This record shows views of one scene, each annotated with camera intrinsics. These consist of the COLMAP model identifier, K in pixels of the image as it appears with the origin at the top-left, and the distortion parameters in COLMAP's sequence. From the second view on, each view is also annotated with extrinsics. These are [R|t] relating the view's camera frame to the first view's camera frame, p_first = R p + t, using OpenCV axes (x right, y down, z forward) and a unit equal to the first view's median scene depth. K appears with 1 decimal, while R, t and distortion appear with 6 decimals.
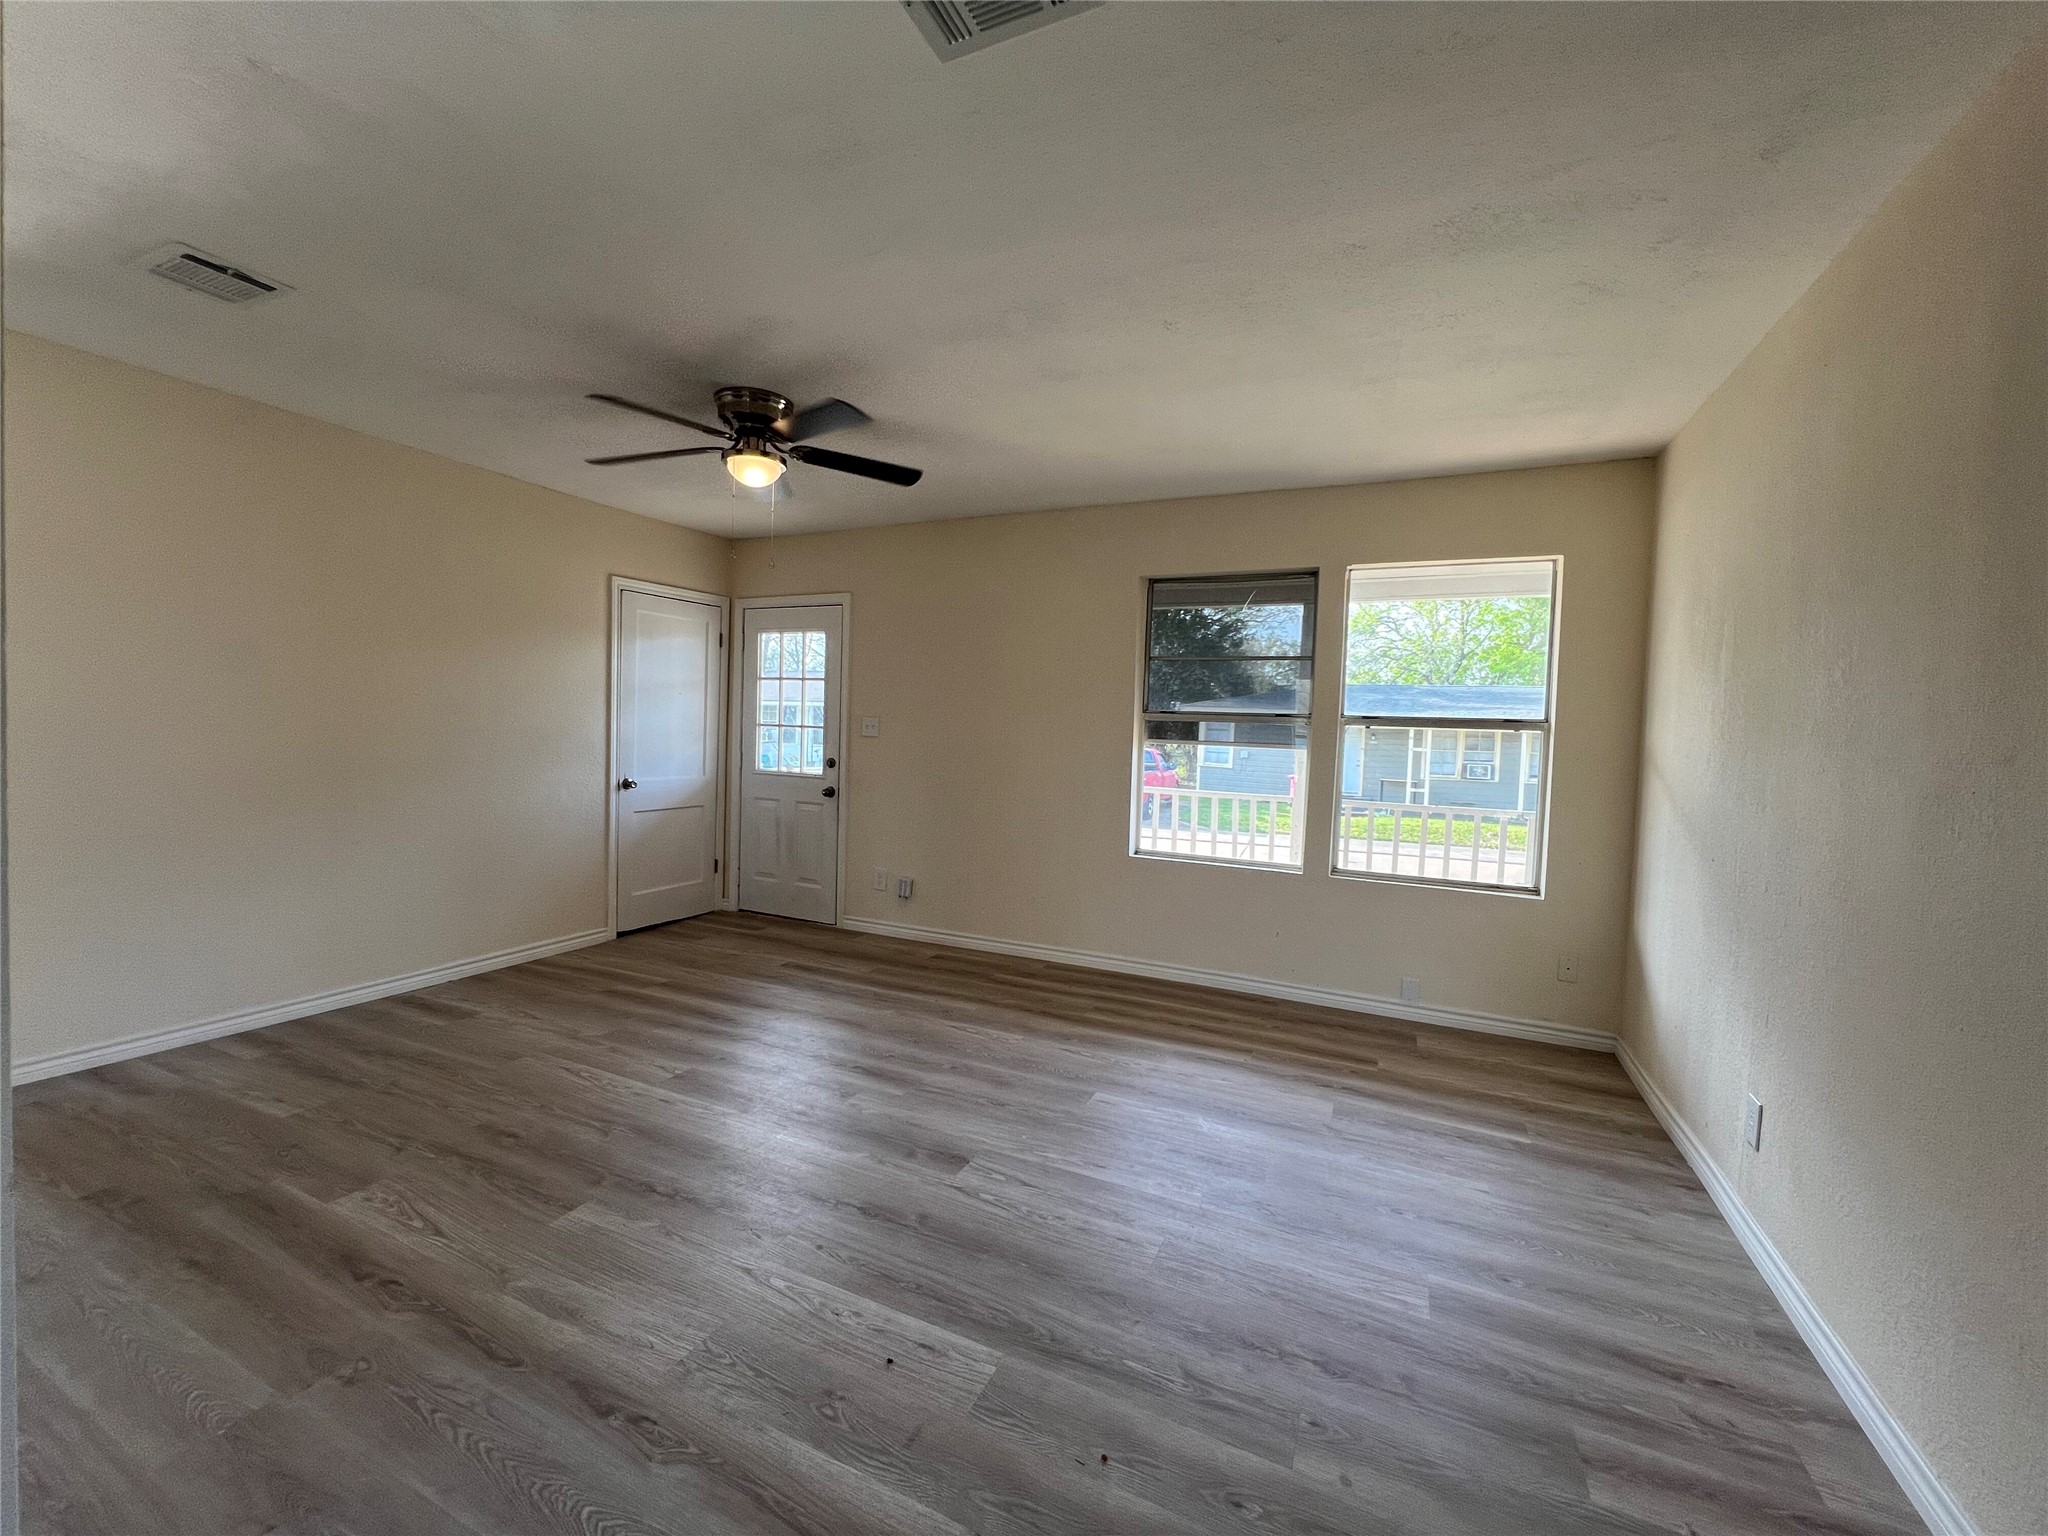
lens RADIAL K [[815.1, 0, 1019.9], [0, 815.1, 766.0], [0, 0, 1]] dist [-0.002223, 0.000198]
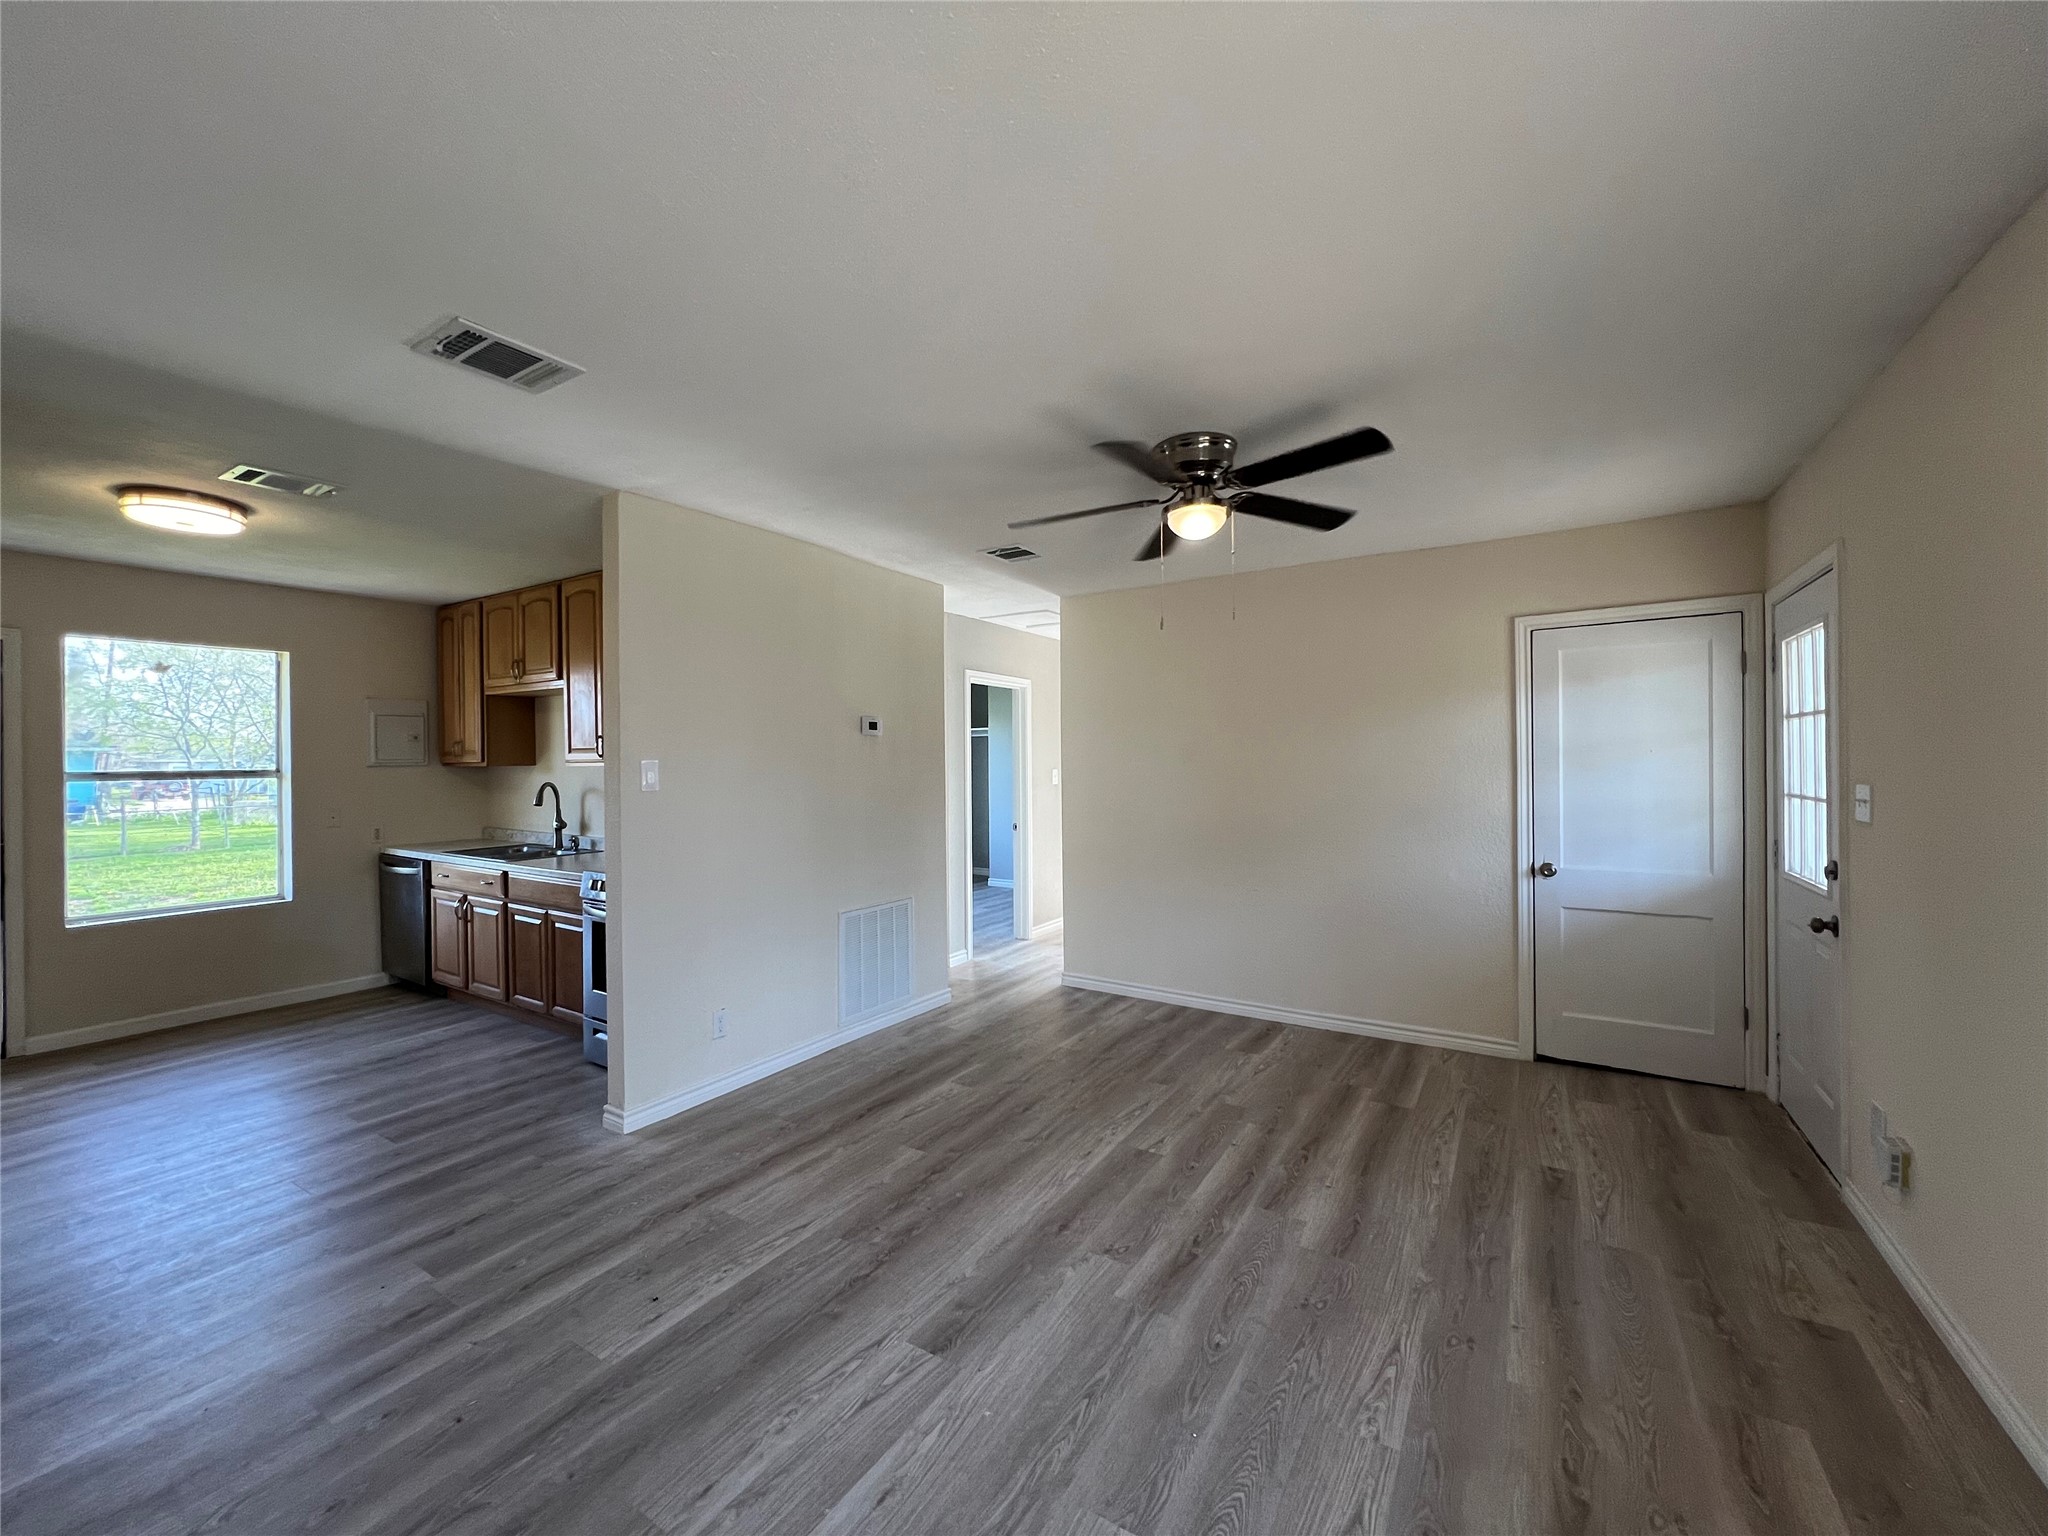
lens RADIAL K [[815.1, 0, 1019.9], [0, 815.1, 766.0], [0, 0, 1]] dist [-0.002223, 0.000198]
pose [[-0.116321, -0.030535, -0.992742, 0.508948], [-0.042306, 0.998772, -0.025763, -0.051170], [0.992310, 0.039002, -0.117470, 0.794423]]
